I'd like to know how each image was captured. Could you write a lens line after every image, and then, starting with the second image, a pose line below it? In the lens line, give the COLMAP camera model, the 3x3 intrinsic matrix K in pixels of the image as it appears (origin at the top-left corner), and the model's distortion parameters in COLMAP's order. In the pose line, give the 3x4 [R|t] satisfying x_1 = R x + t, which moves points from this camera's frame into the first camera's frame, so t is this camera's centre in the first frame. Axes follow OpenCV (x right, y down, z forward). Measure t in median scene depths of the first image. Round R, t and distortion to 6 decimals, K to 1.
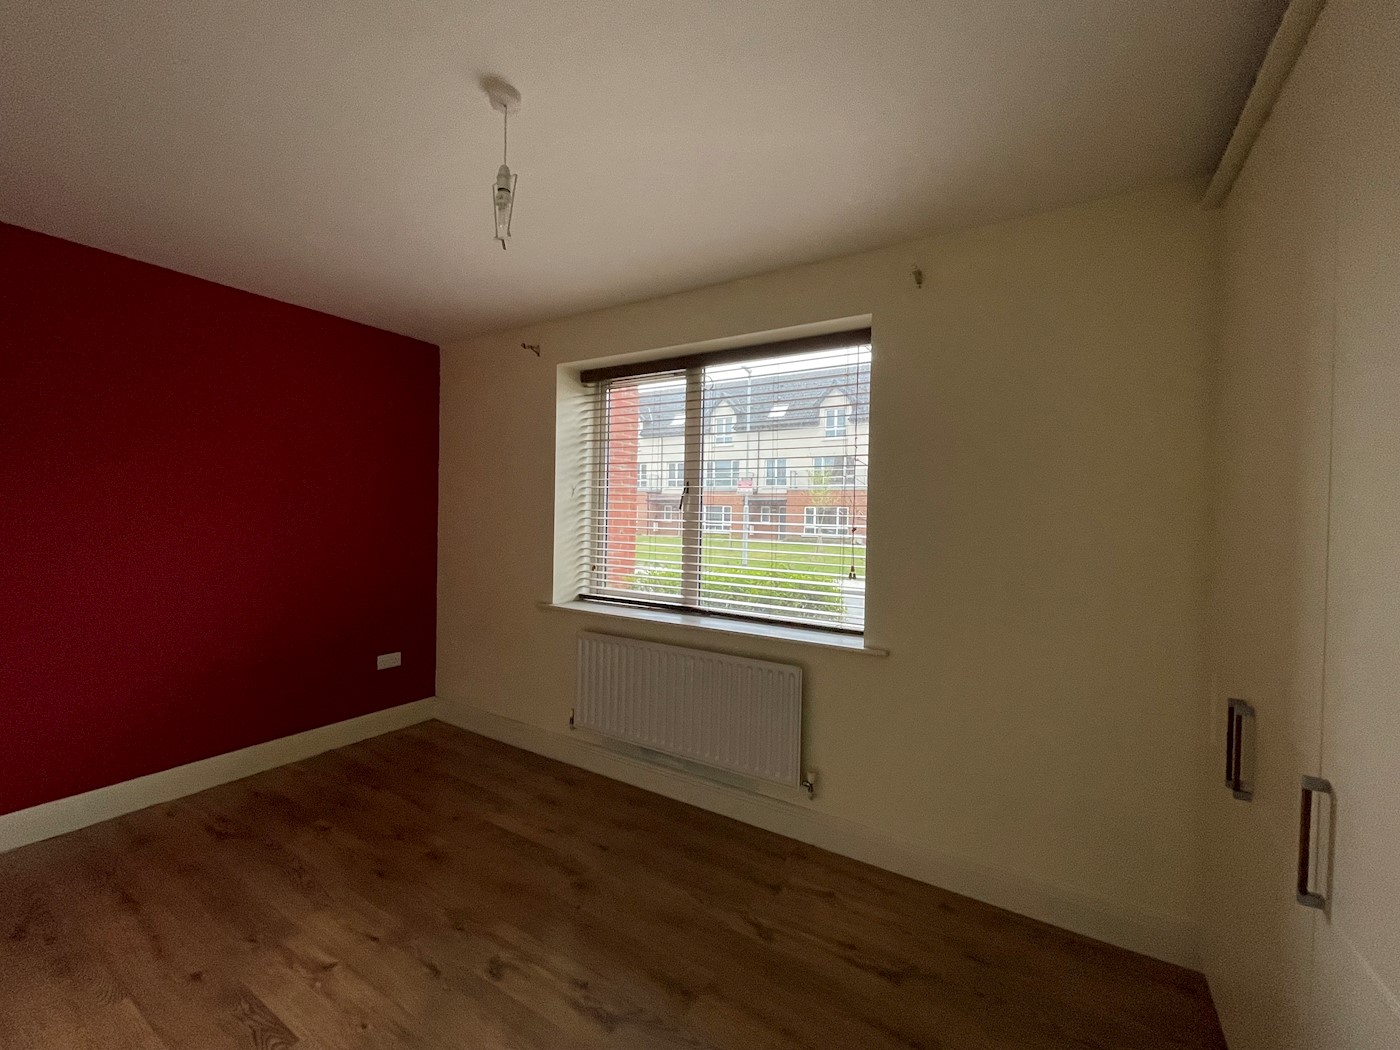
lens RADIAL K [[585.2, 0, 698.4], [0, 585.2, 527.5], [0, 0, 1]] dist [0.000644, -0.000071]
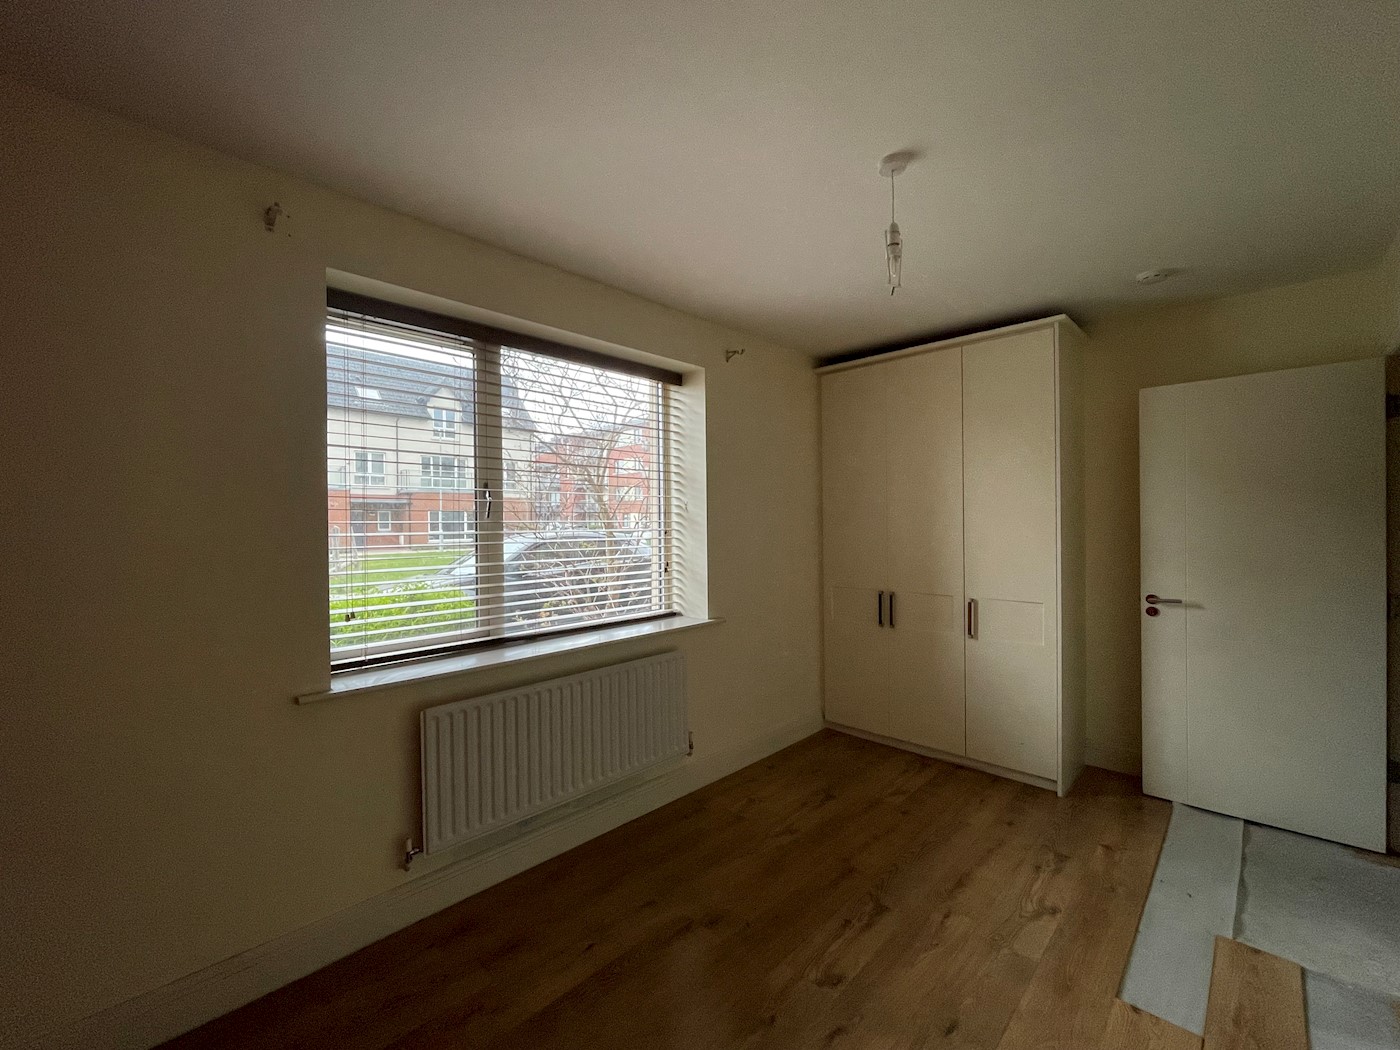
lens RADIAL K [[585.2, 0, 698.4], [0, 585.2, 527.5], [0, 0, 1]] dist [0.000644, -0.000071]
pose [[0.213098, -0.035126, 0.976399, -0.838990], [0.027368, 0.999176, 0.029973, -0.038259], [-0.976648, 0.020335, 0.213883, 0.616382]]
